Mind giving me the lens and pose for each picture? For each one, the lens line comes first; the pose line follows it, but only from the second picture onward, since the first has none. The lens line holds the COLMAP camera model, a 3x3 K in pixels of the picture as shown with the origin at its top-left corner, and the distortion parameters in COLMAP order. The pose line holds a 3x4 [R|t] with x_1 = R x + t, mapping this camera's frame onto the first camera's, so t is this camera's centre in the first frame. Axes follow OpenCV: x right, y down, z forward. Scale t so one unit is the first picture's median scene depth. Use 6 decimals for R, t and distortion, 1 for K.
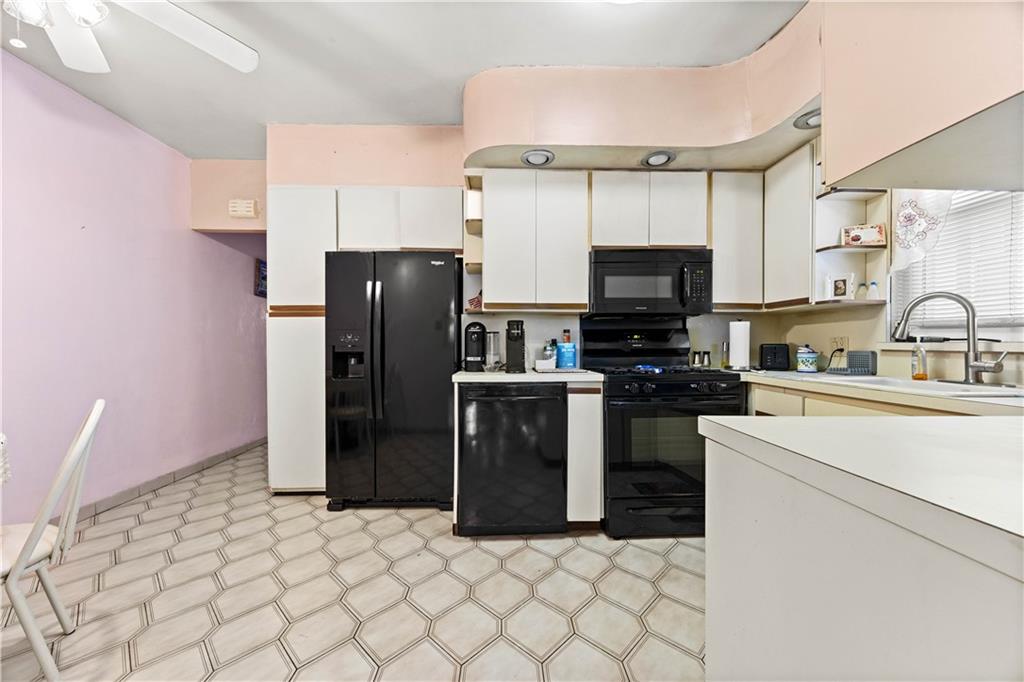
lens RADIAL K [[395.3, 0, 514.4], [0, 395.3, 346.2], [0, 0, 1]] dist [-0.003319, 0.000285]
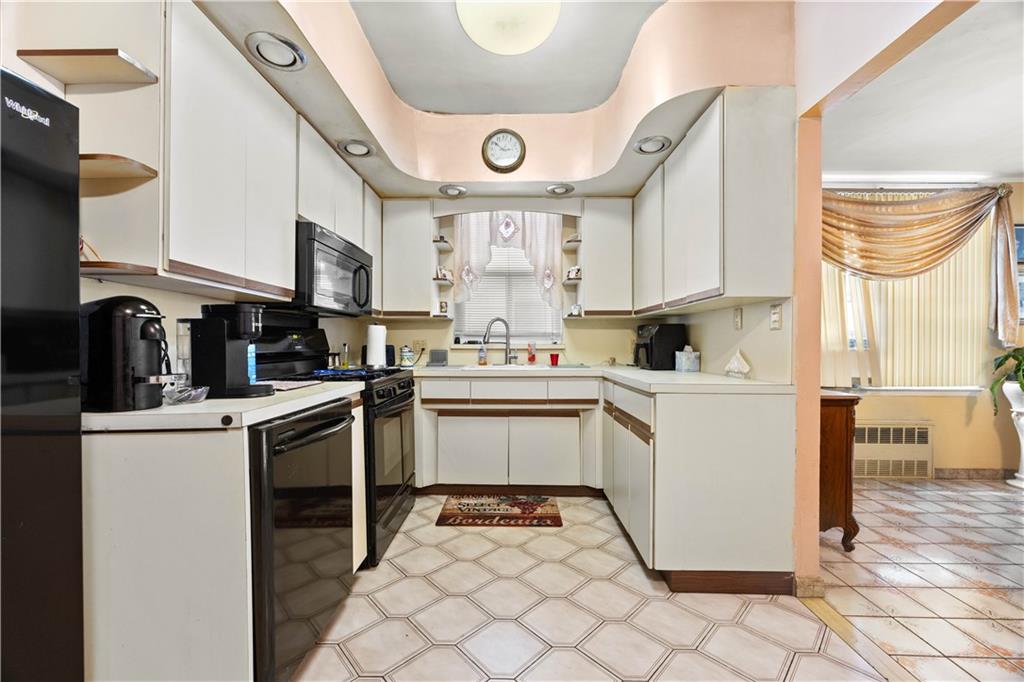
lens RADIAL K [[395.3, 0, 508.8], [0, 395.3, 345.7], [0, 0, 1]] dist [-0.003319, 0.000285]
pose [[0.038484, -0.002904, 0.999255, -0.642744], [0.004437, 0.999986, 0.002735, -0.006405], [-0.999249, 0.004329, 0.038496, 0.693920]]
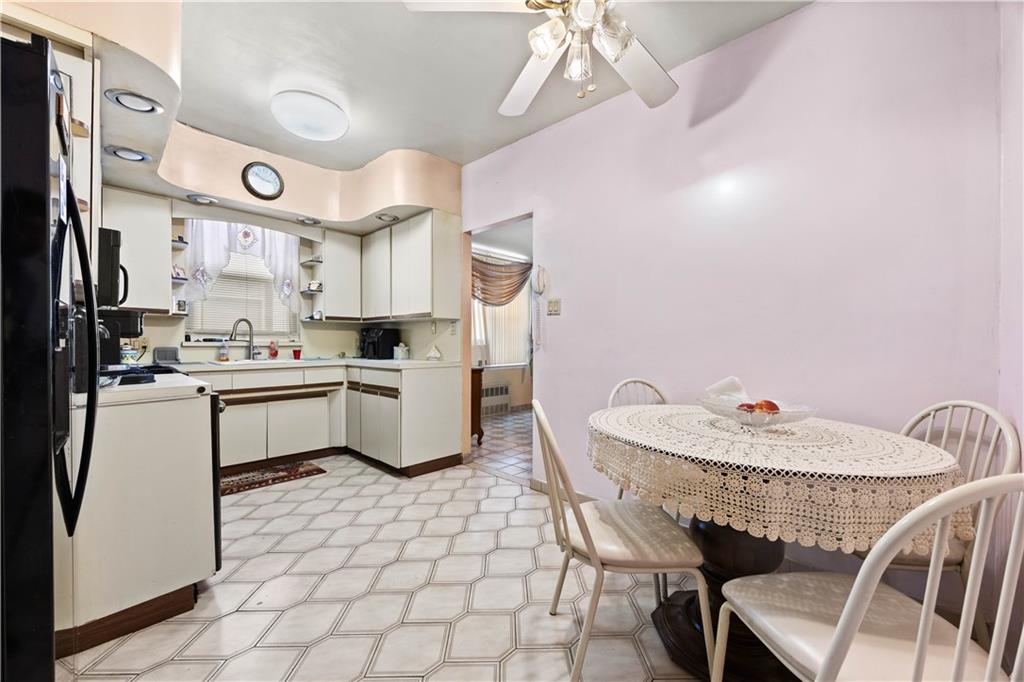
lens RADIAL K [[395.3, 0, 516.2], [0, 395.3, 345.3], [0, 0, 1]] dist [-0.003319, 0.000285]
pose [[-0.711618, -0.006921, 0.702532, -1.150649], [0.002346, 0.999922, 0.012227, -0.011011], [-0.702563, 0.010349, -0.711547, 1.168158]]
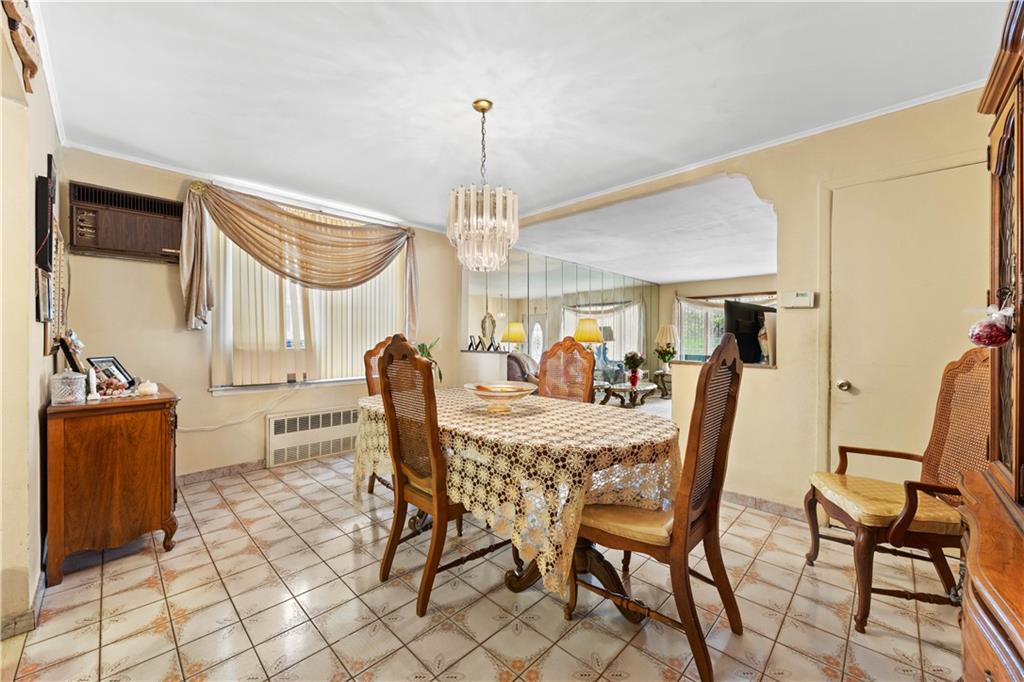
lens RADIAL K [[395.3, 0, 508.6], [0, 395.3, 341.8], [0, 0, 1]] dist [-0.003319, 0.000285]
pose [[-0.693686, -0.001356, 0.720276, -0.960567], [0.010990, 0.999862, 0.012467, -0.023266], [-0.720194, 0.016564, -0.693575, -0.064655]]
